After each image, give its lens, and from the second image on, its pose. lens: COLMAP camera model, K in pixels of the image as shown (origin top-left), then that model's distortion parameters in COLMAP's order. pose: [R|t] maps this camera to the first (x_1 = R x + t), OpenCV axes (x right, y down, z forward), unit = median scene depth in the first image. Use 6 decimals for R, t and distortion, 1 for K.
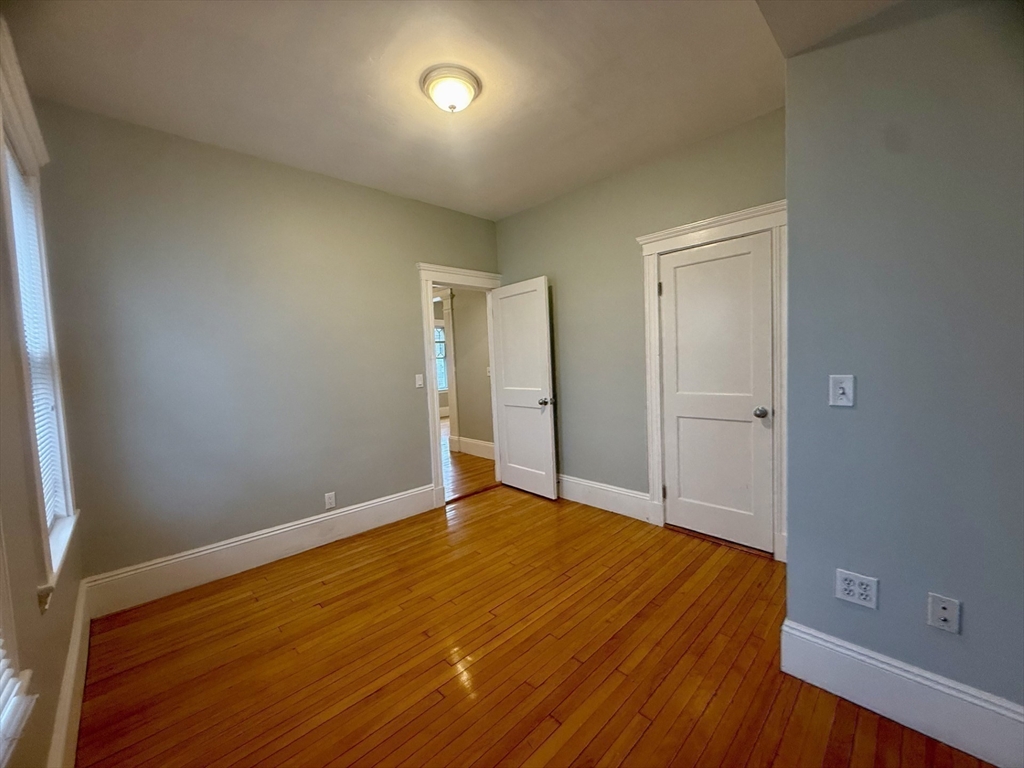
lens RADIAL K [[396.2, 0, 512.0], [0, 396.2, 384.0], [0, 0, 1]] dist [-0.018632, 0.000055]
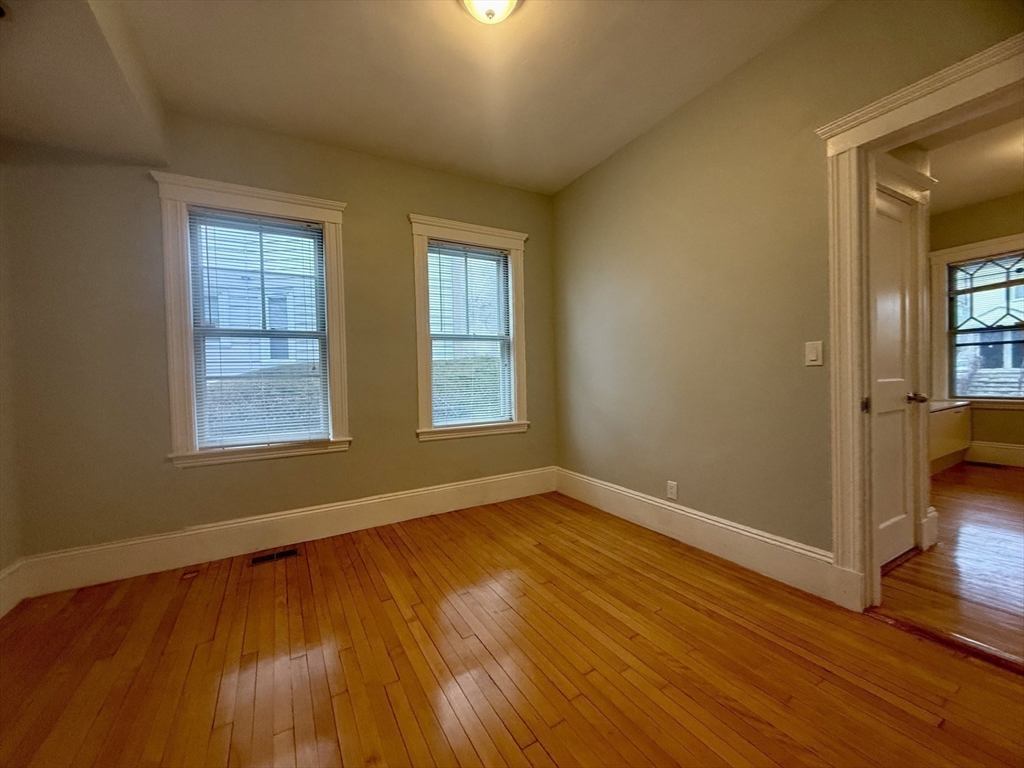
lens RADIAL K [[409.9, 0, 500.8], [0, 409.9, 378.4], [0, 0, 1]] dist [0.000617, 0.000054]
pose [[-0.259042, 0.067923, -0.963475, 0.637604], [-0.002858, 0.997466, 0.071087, -0.018414], [0.965862, 0.021168, -0.258192, 1.106426]]
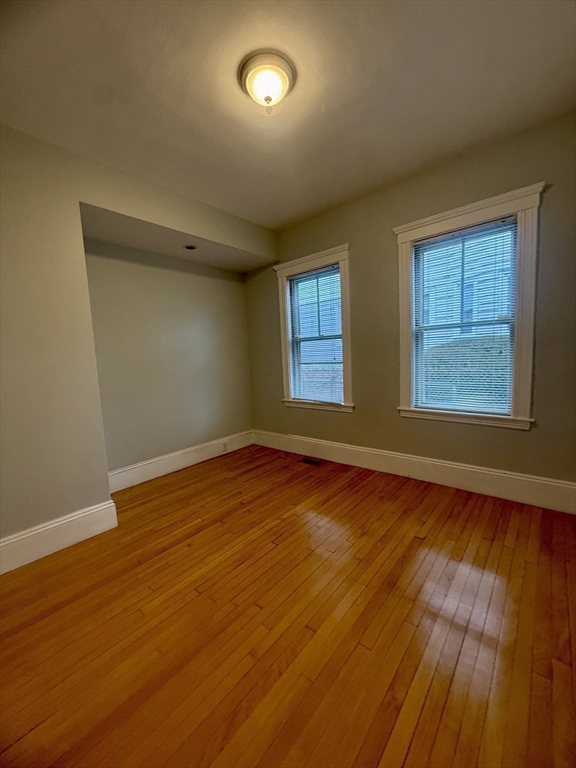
lens RADIAL K [[297.1, 0, 288.0], [0, 297.1, 384.0], [0, 0, 1]] dist [-0.018632, 0.000055]
pose [[-0.991389, 0.100217, -0.084293, -0.056099], [0.088275, 0.986891, 0.135105, -0.050028], [0.096728, 0.126500, -0.987239, 1.649913]]
